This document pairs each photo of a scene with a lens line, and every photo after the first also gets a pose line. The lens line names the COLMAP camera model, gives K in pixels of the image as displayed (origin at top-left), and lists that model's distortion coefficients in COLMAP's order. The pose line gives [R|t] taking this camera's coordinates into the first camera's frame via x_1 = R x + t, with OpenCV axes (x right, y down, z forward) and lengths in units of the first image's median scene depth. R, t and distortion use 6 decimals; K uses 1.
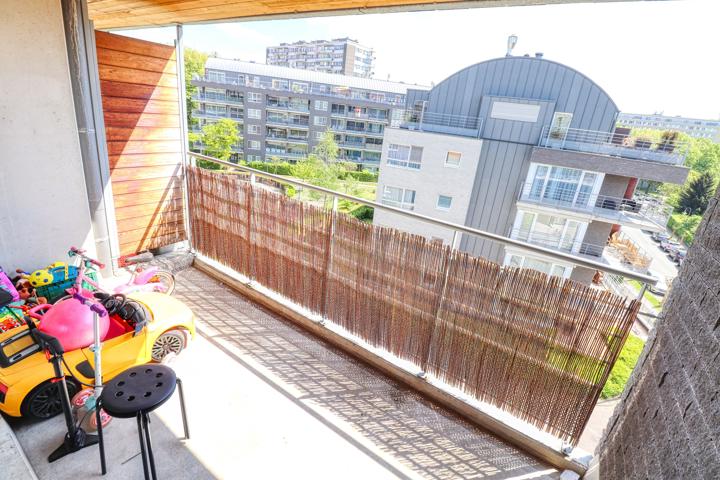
lens RADIAL K [[333.5, 0, 359.9], [0, 333.5, 227.4], [0, 0, 1]] dist [-0.009401, -0.006523]
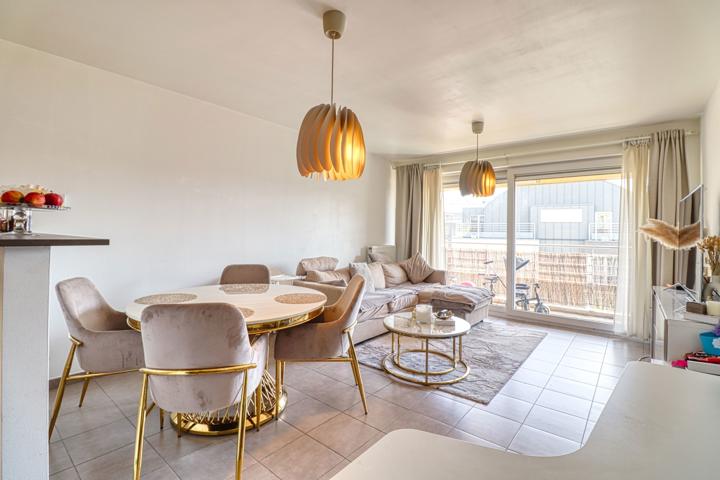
lens RADIAL K [[333.5, 0, 361.1], [0, 333.5, 226.8], [0, 0, 1]] dist [-0.009401, -0.006523]
pose [[0.991090, -0.094165, -0.094197, -0.991980], [0.055545, 0.935001, -0.350268, 0.509748], [0.121057, 0.341915, 0.931901, -1.399563]]
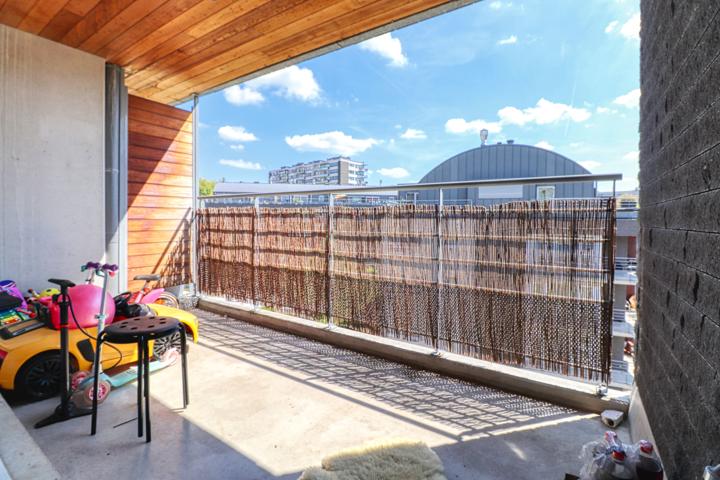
lens RADIAL K [[333.5, 0, 359.5], [0, 333.5, 227.1], [0, 0, 1]] dist [-0.009401, -0.006523]
pose [[0.994859, -0.101252, 0.001687, 0.006392], [0.096995, 0.947984, -0.303182, 0.301369], [0.029099, 0.301787, 0.952931, -0.012215]]
